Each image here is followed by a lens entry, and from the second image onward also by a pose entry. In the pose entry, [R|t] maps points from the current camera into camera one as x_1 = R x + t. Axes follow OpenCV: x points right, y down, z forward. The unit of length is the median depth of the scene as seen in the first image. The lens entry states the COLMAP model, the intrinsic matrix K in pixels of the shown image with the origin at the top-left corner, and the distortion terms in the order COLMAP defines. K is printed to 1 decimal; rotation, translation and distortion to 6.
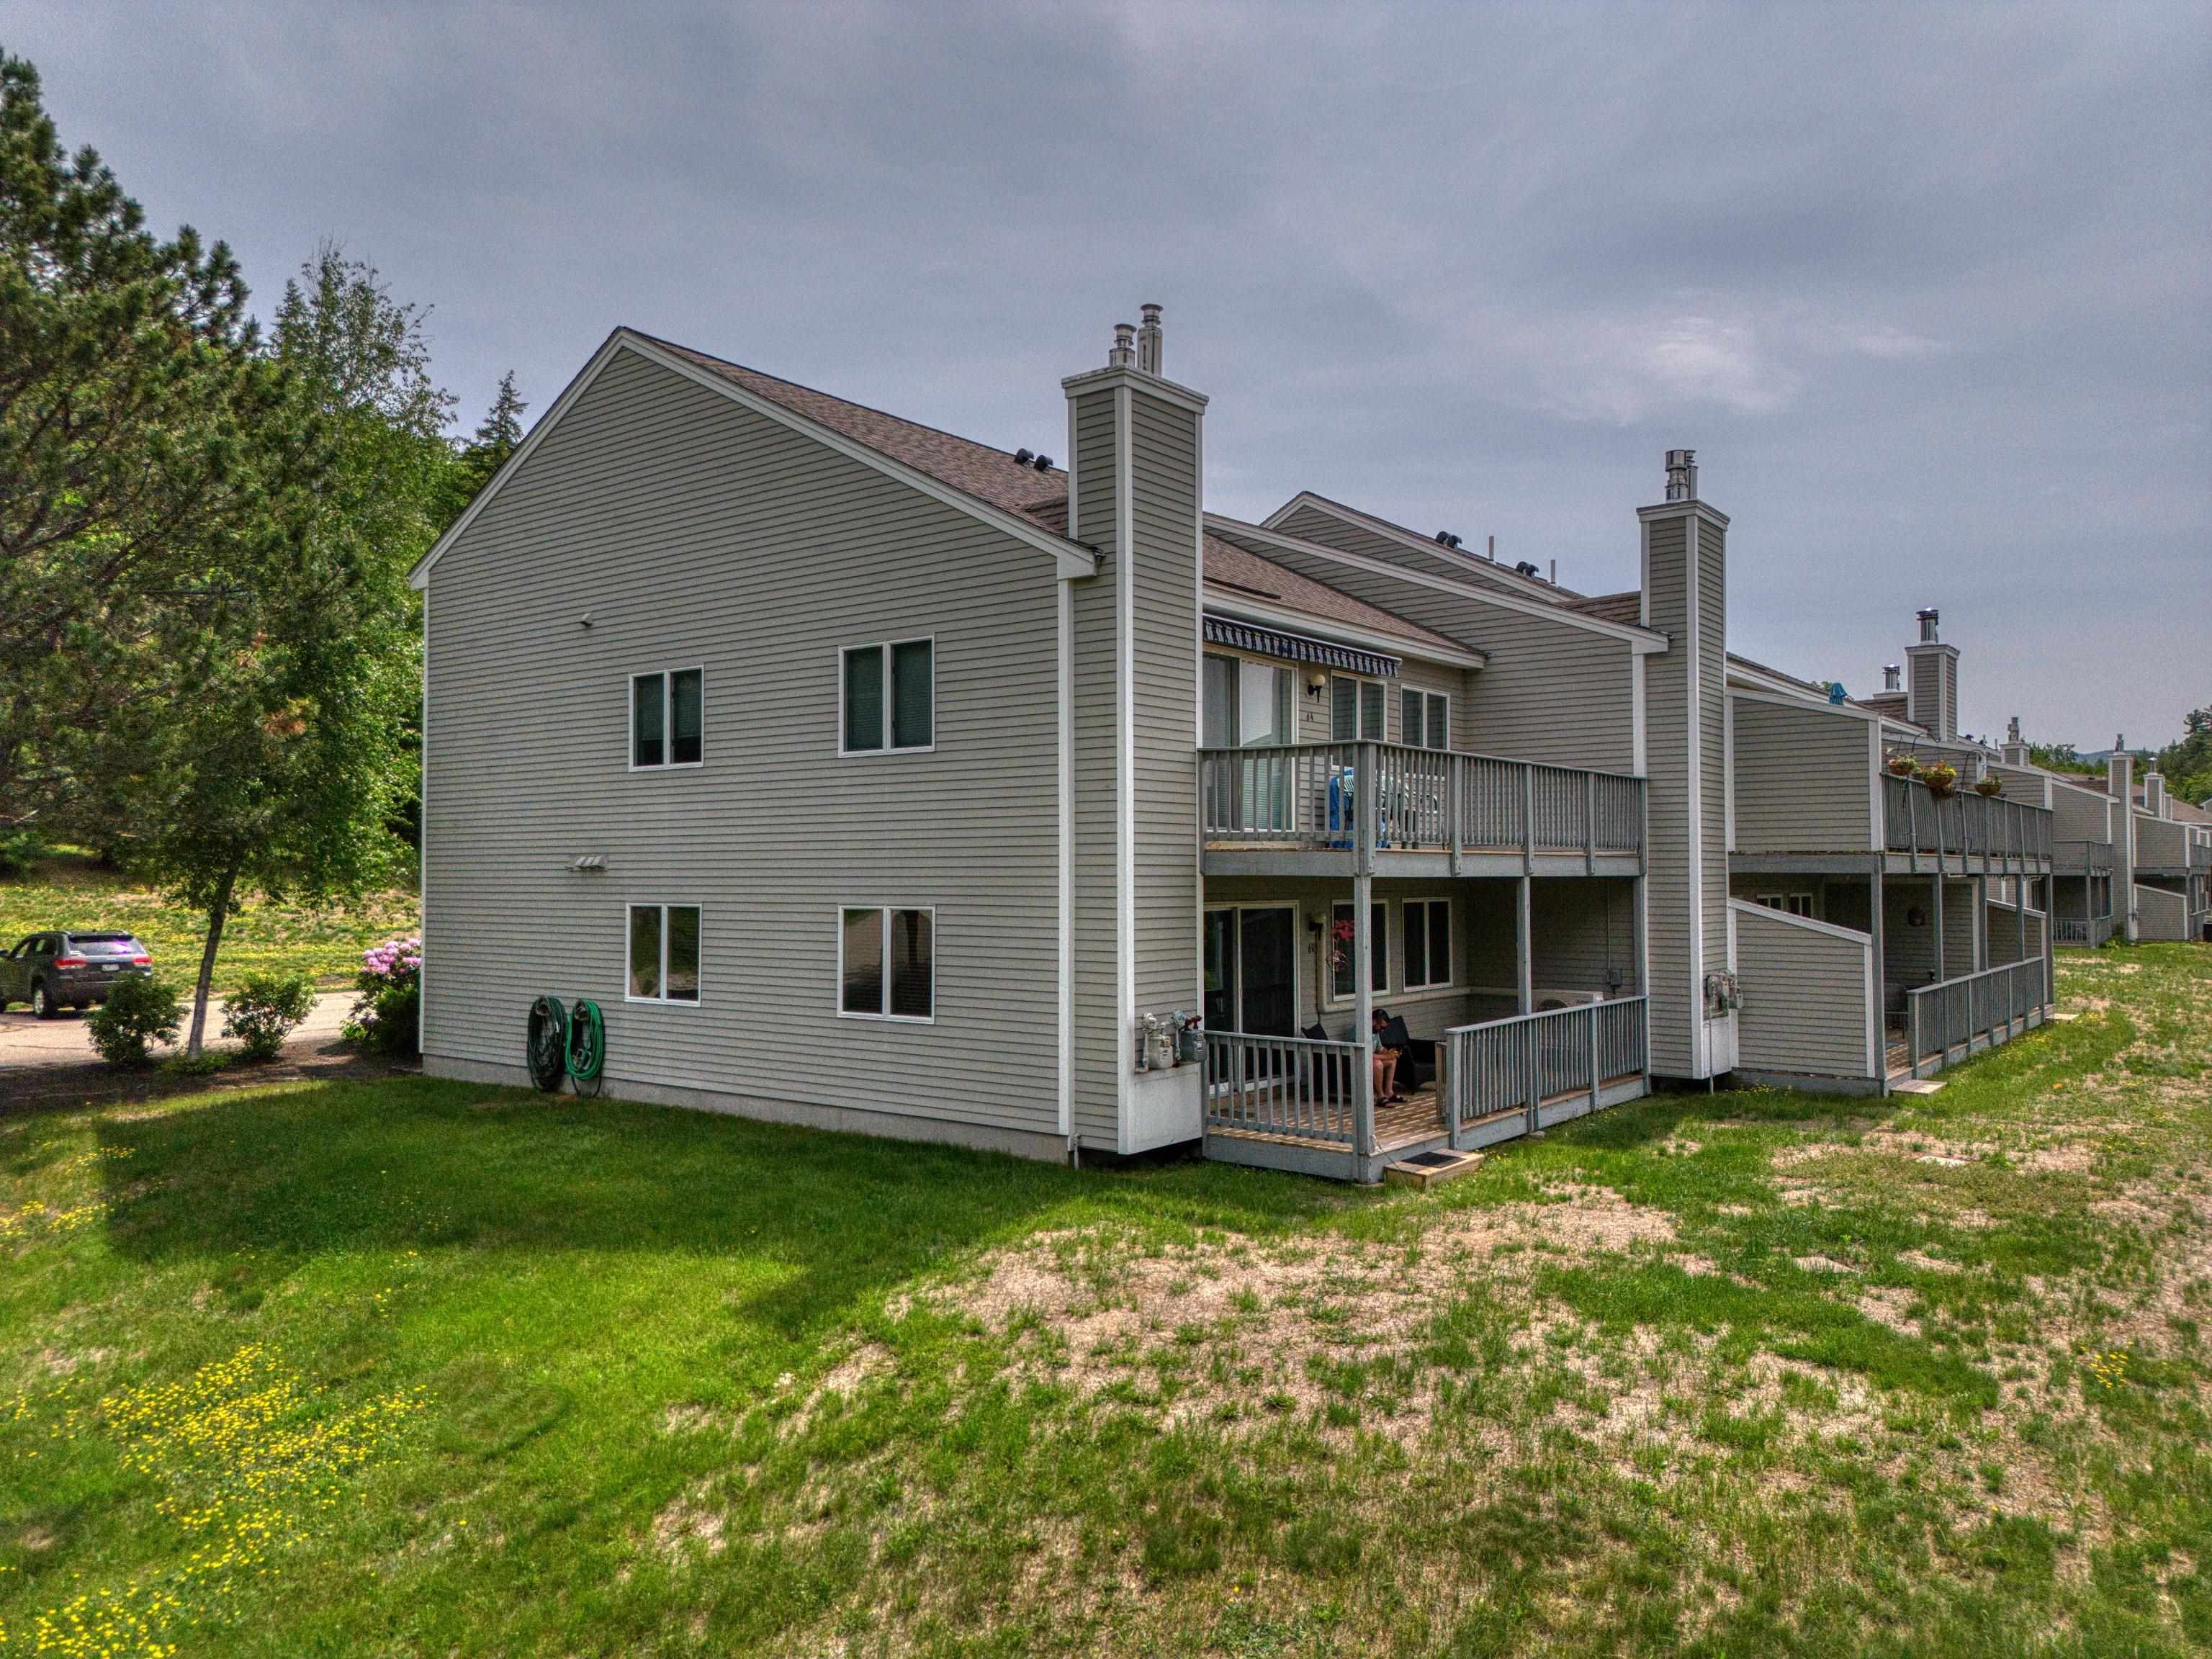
lens RADIAL K [[1554.6, 0, 1106.0], [0, 1554.6, 829.5], [0, 0, 1]] dist [0.070133, -0.062404]
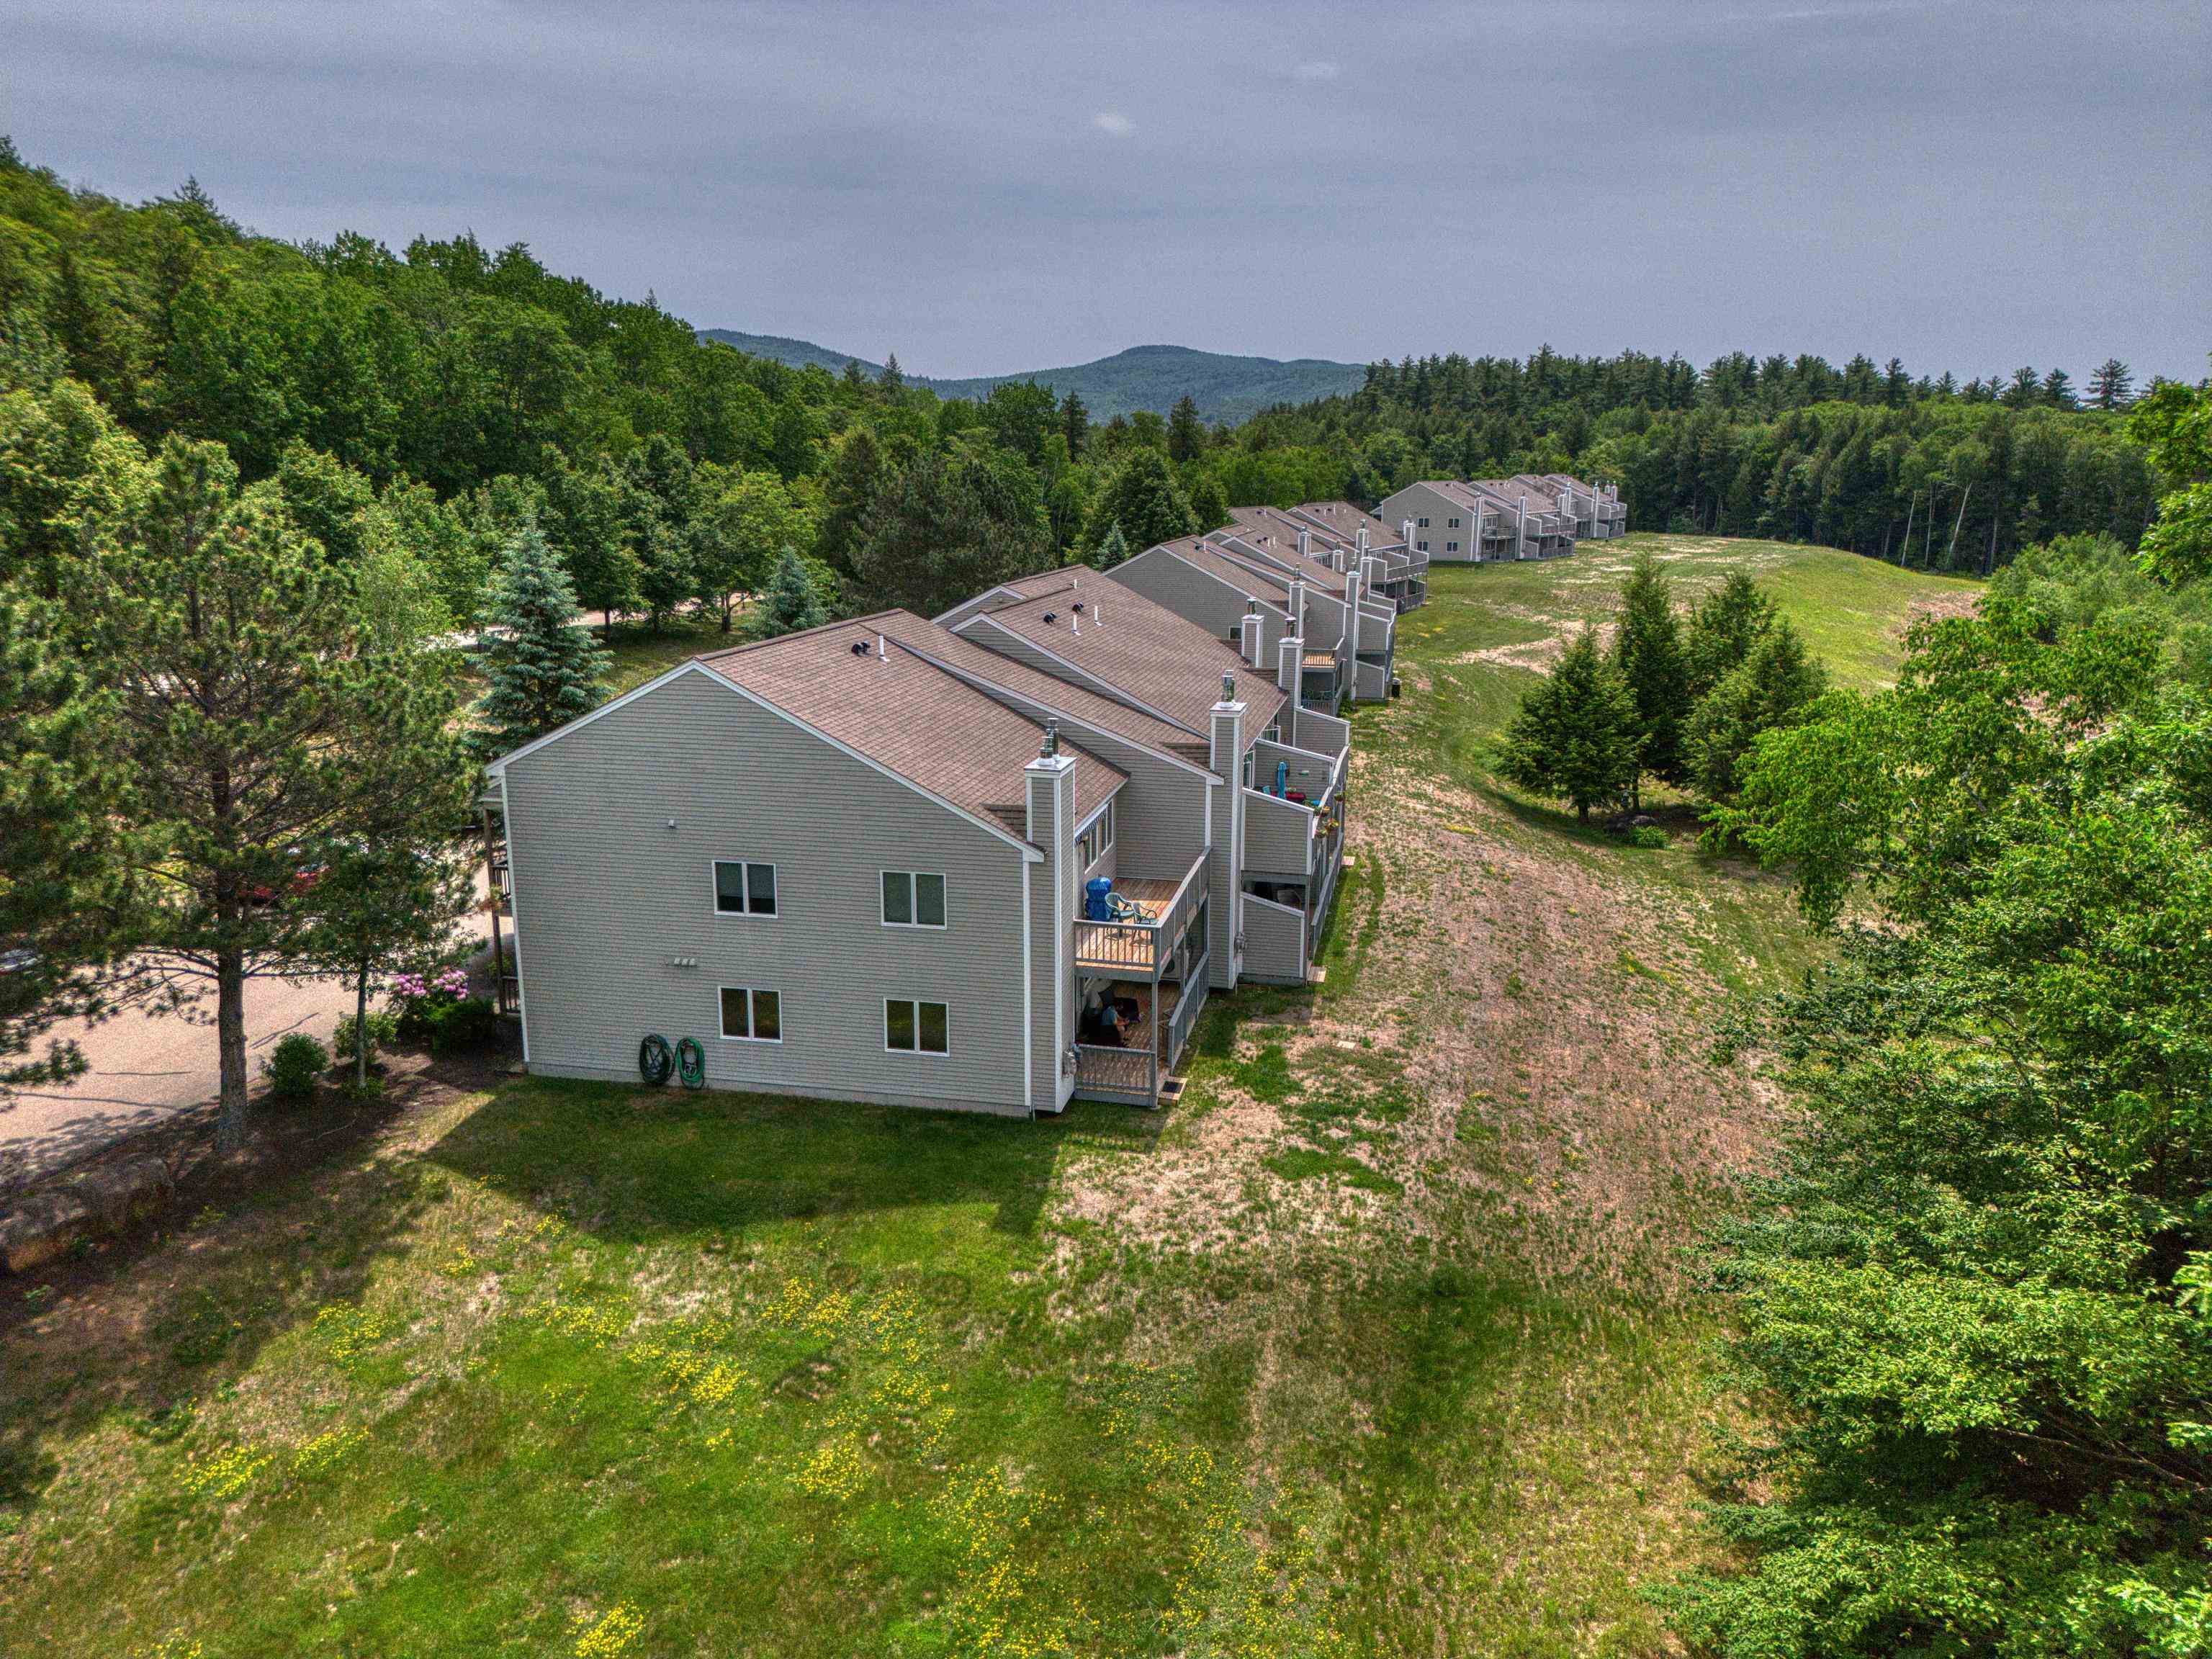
lens RADIAL K [[1555.7, 0, 1104.4], [0, 1555.7, 821.2], [0, 0, 1]] dist [0.086615, -0.062651]
pose [[0.901703, -0.089333, 0.423027, -0.798776], [-0.019294, 0.969133, 0.245783, -0.715123], [-0.431925, -0.229786, 0.872146, -0.857038]]
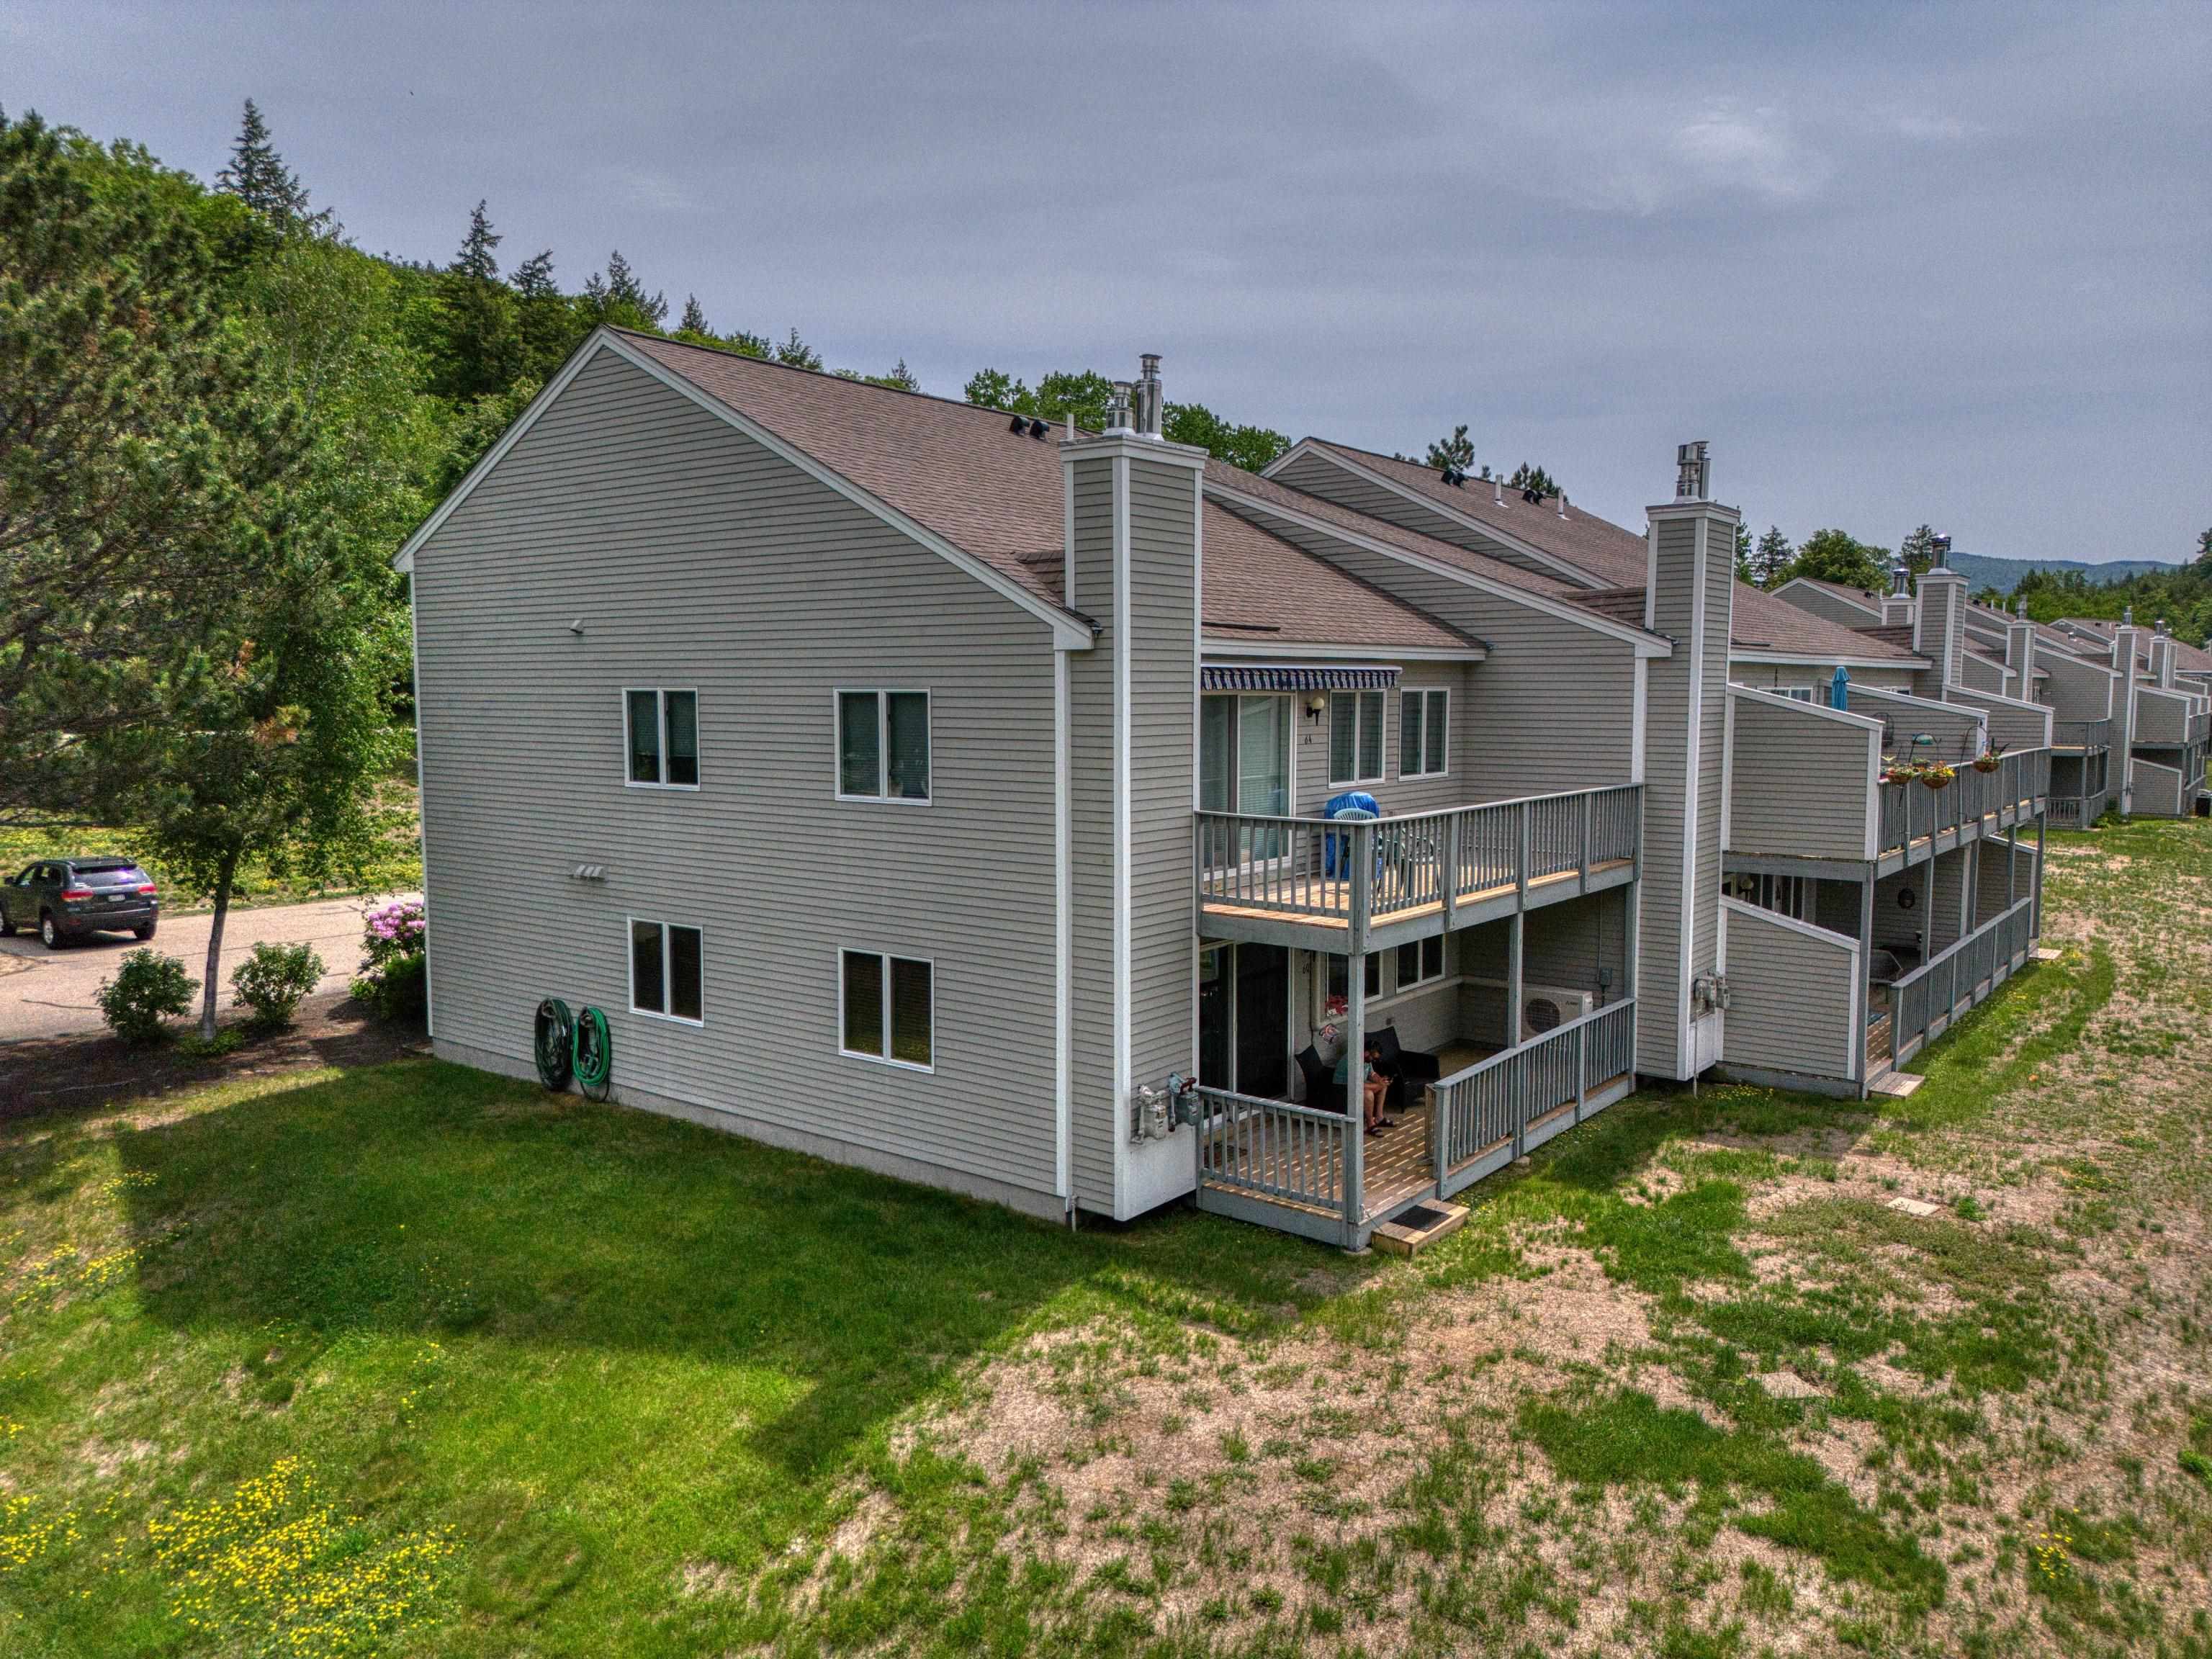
lens RADIAL K [[1554.6, 0, 1106.0], [0, 1554.6, 829.5], [0, 0, 1]] dist [0.070133, -0.062404]
pose [[0.999998, 0.001254, 0.001316, 0.000547], [-0.001401, 0.992904, 0.118908, -0.160209], [-0.001158, -0.118909, 0.992904, 0.006280]]
